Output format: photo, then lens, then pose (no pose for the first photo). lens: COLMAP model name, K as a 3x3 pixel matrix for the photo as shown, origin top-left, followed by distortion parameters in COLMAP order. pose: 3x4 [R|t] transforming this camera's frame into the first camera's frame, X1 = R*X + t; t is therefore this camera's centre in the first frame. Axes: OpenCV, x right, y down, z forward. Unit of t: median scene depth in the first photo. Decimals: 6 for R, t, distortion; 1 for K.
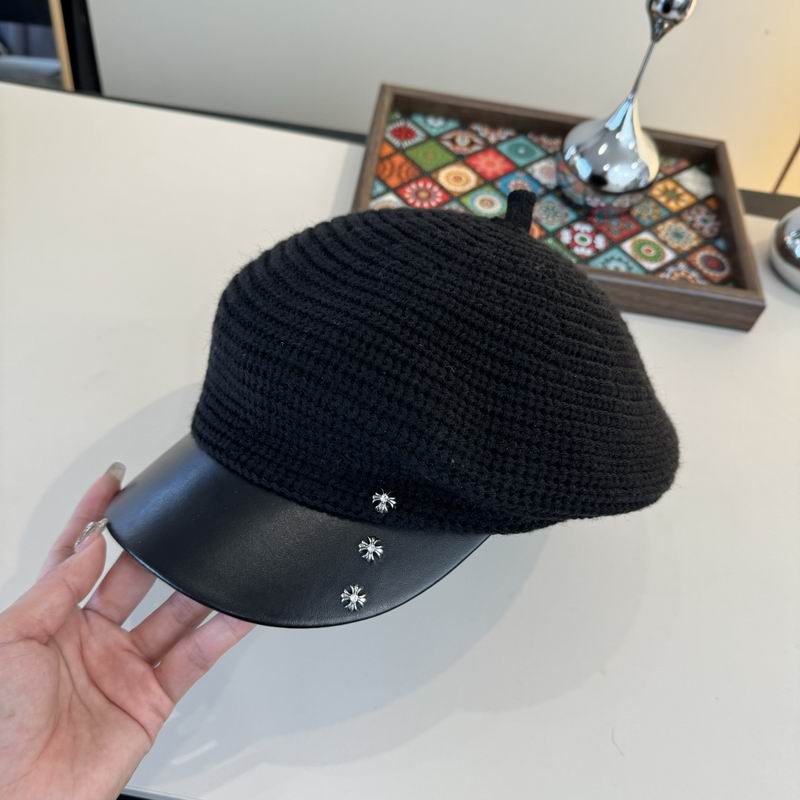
lens RADIAL K [[765.0, 0, 401.9], [0, 765.0, 405.2], [0, 0, 1]] dist [0.075607, -0.237231]
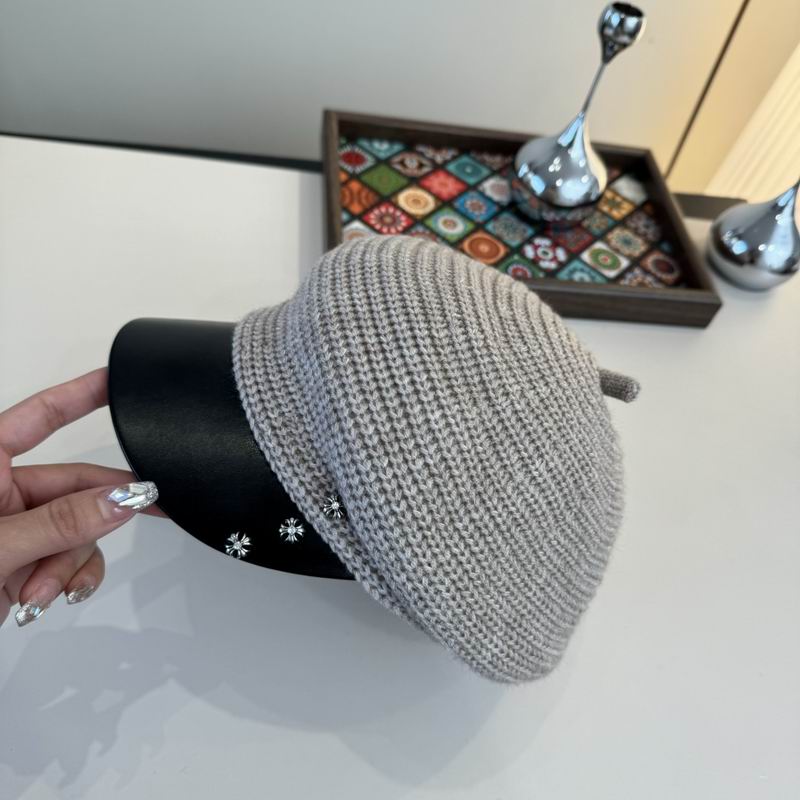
lens RADIAL K [[767.4, 0, 400.0], [0, 767.4, 400.0], [0, 0, 1]] dist [0.082645, -0.233054]
pose [[0.980900, -0.102506, 0.165313, -0.145862], [0.103935, 0.994584, 0.000004, -0.036659], [-0.164418, 0.017178, 0.986241, 0.004234]]
